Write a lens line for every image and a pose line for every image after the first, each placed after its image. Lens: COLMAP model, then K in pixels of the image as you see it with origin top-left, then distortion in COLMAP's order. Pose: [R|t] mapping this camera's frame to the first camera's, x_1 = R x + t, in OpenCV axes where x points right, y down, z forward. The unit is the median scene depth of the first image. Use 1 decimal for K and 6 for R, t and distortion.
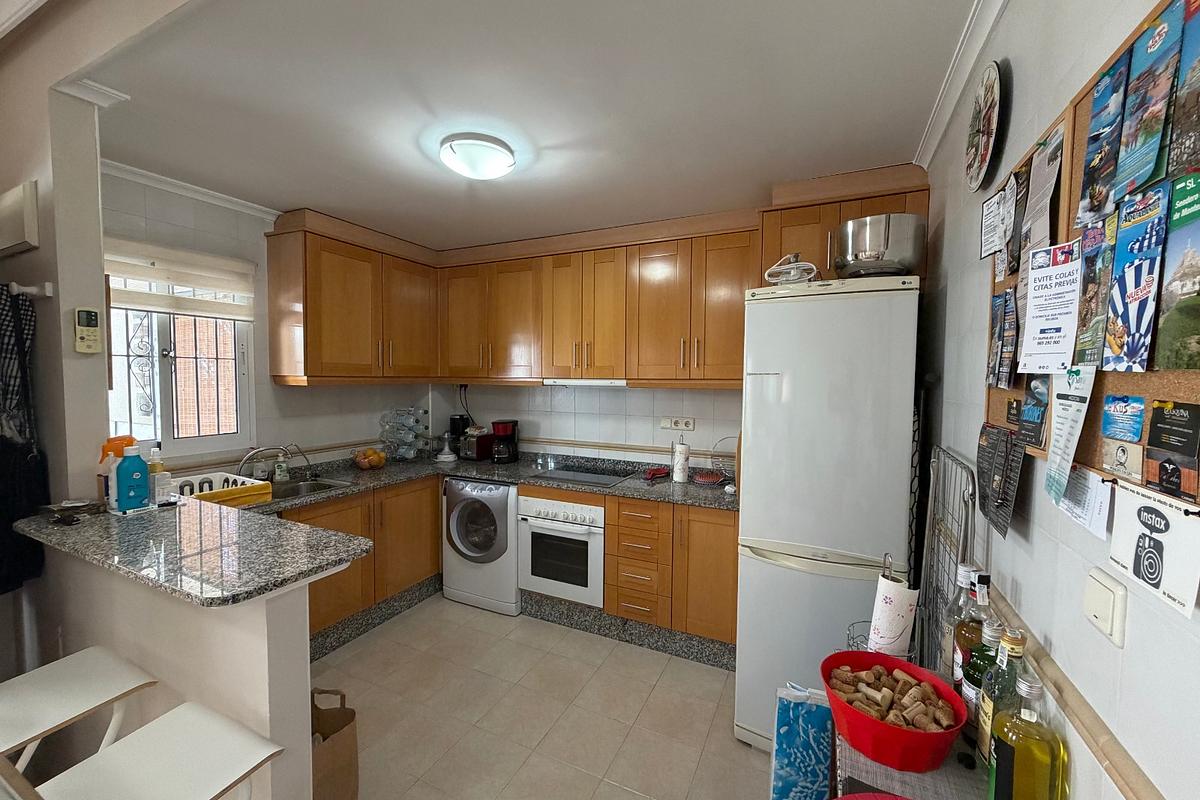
lens RADIAL K [[475.9, 0, 599.2], [0, 475.9, 400.2], [0, 0, 1]] dist [0.000090, -0.000059]
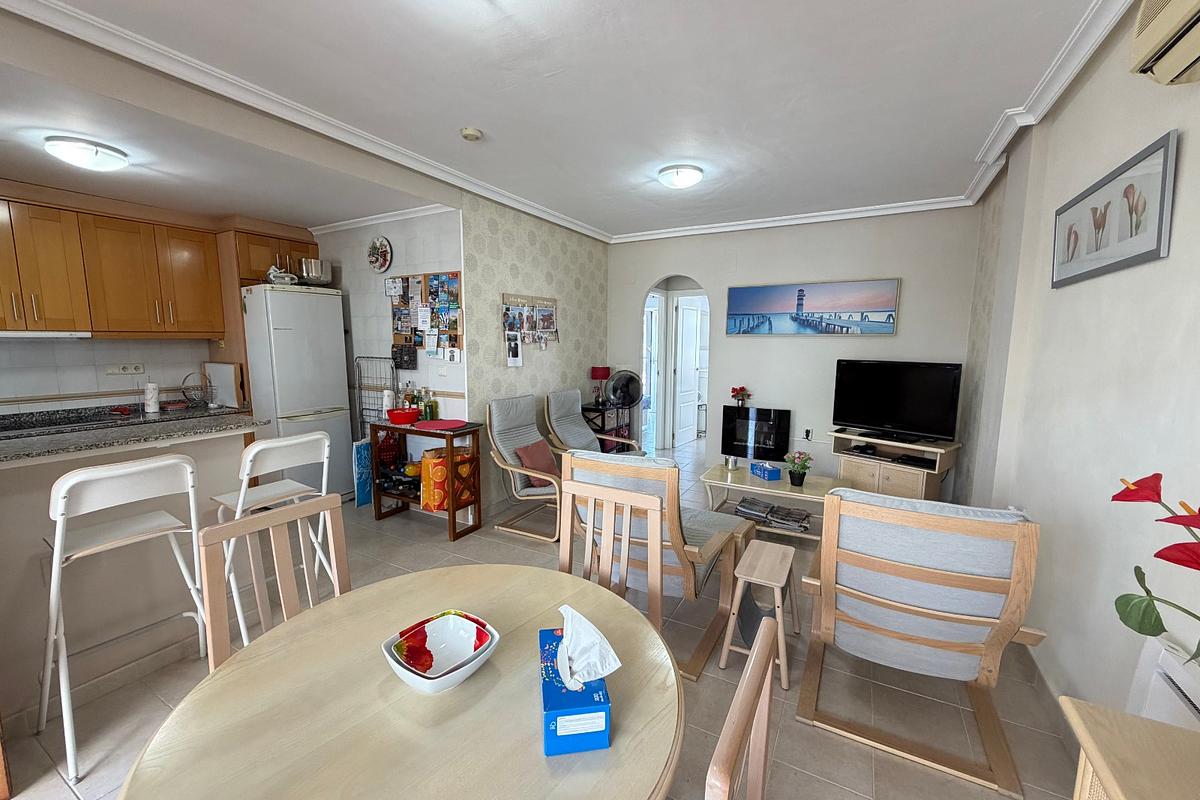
lens RADIAL K [[475.9, 0, 600.7], [0, 475.9, 399.8], [0, 0, 1]] dist [0.000090, -0.000059]
pose [[0.057970, -0.131773, 0.989583, -2.685157], [0.046415, 0.990534, 0.129181, 0.072152], [-0.997239, 0.038443, 0.063537, -0.743328]]
